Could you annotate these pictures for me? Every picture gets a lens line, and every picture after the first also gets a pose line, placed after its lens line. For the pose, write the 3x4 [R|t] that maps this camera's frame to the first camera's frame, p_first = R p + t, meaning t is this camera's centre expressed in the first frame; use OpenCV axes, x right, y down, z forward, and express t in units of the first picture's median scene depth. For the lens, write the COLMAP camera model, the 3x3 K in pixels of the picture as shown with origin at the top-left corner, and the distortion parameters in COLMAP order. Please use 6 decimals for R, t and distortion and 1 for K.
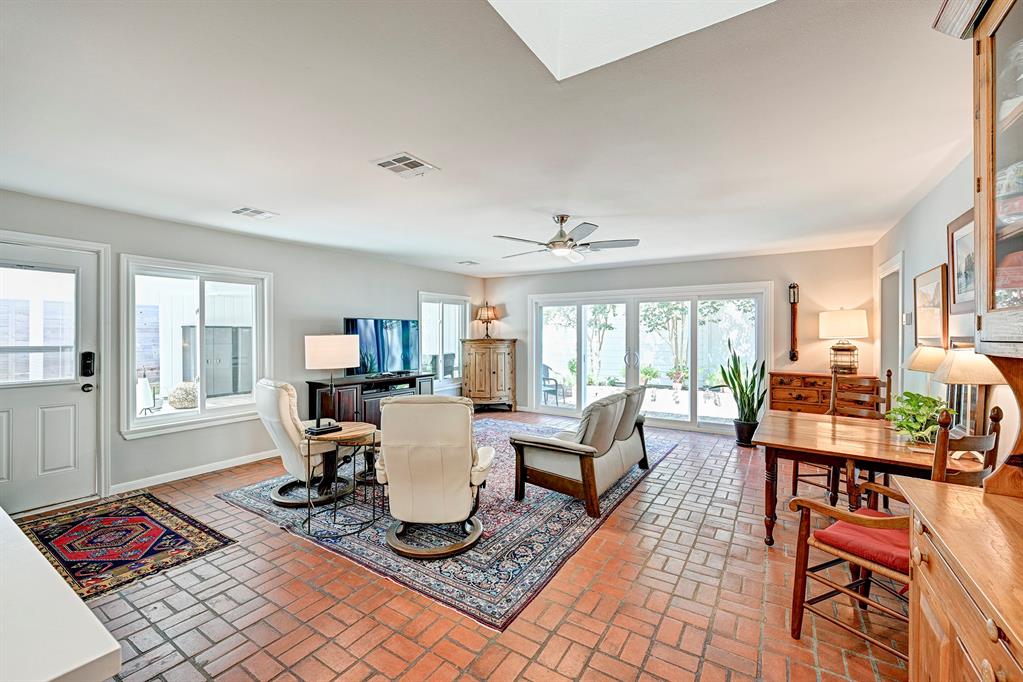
lens RADIAL K [[421.7, 0, 519.0], [0, 421.7, 334.6], [0, 0, 1]] dist [0.004620, -0.000027]
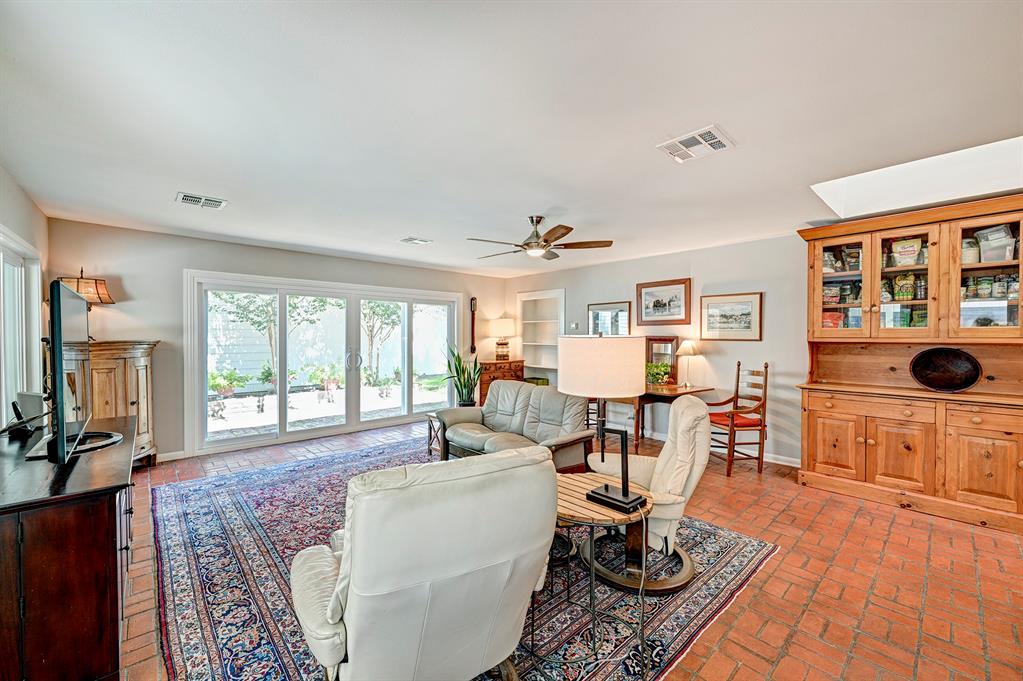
lens RADIAL K [[398.1, 0, 496.7], [0, 398.1, 336.5], [0, 0, 1]] dist [-0.003374, -0.000129]
pose [[0.280748, -0.004173, 0.959772, -0.621607], [-0.002402, 0.999984, 0.005051, 0.000871], [-0.959778, -0.003723, 0.280734, 0.604773]]
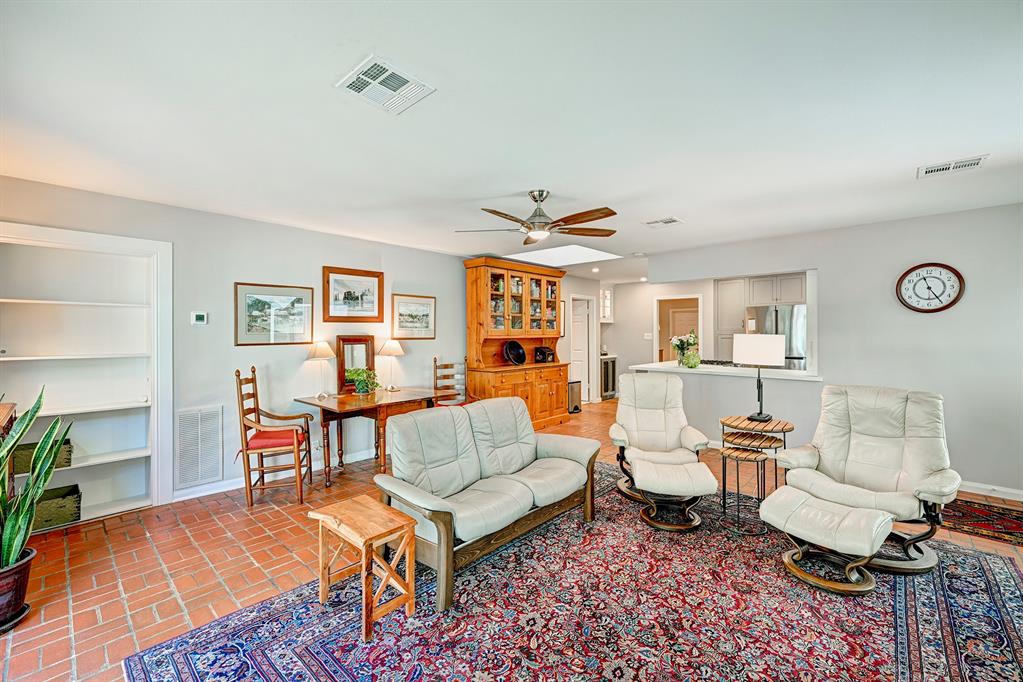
lens RADIAL K [[424.5, 0, 502.0], [0, 424.5, 331.6], [0, 0, 1]] dist [-0.006699, -0.000251]
pose [[-0.983331, 0.000905, 0.181821, 0.023272], [0.000495, 0.999997, -0.002298, -0.002082], [-0.181822, -0.002169, -0.983329, 1.339698]]
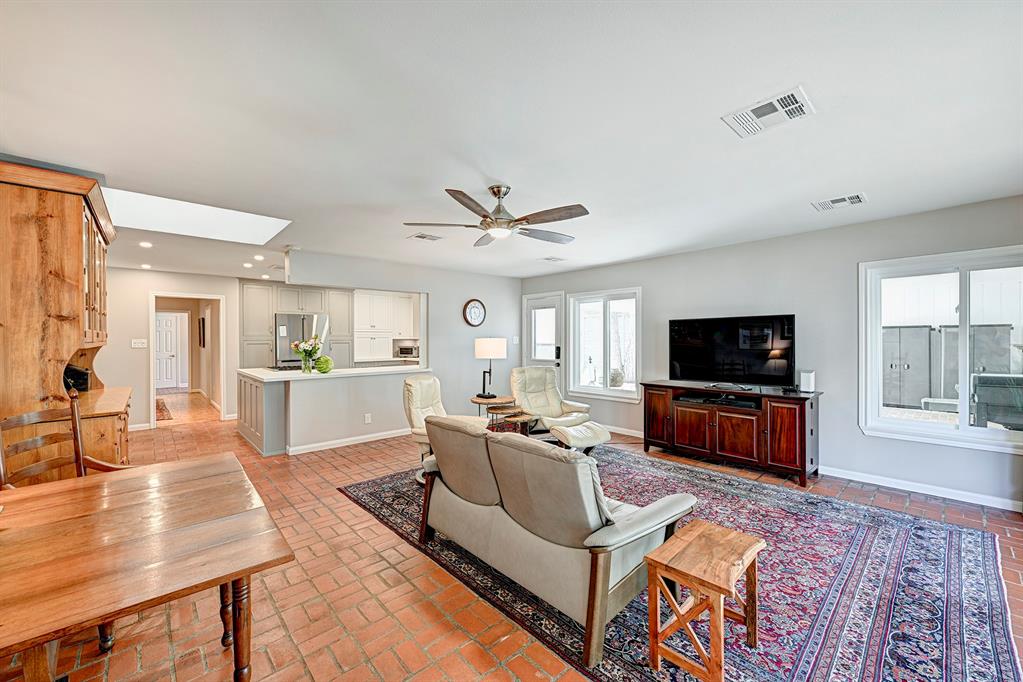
lens RADIAL K [[398.1, 0, 502.8], [0, 398.1, 344.6], [0, 0, 1]] dist [-0.003374, -0.000129]
pose [[-0.274058, 0.012713, -0.961629, 0.602323], [0.005563, 0.999917, 0.011633, 0.005457], [0.961697, -0.002161, -0.274106, 0.892555]]
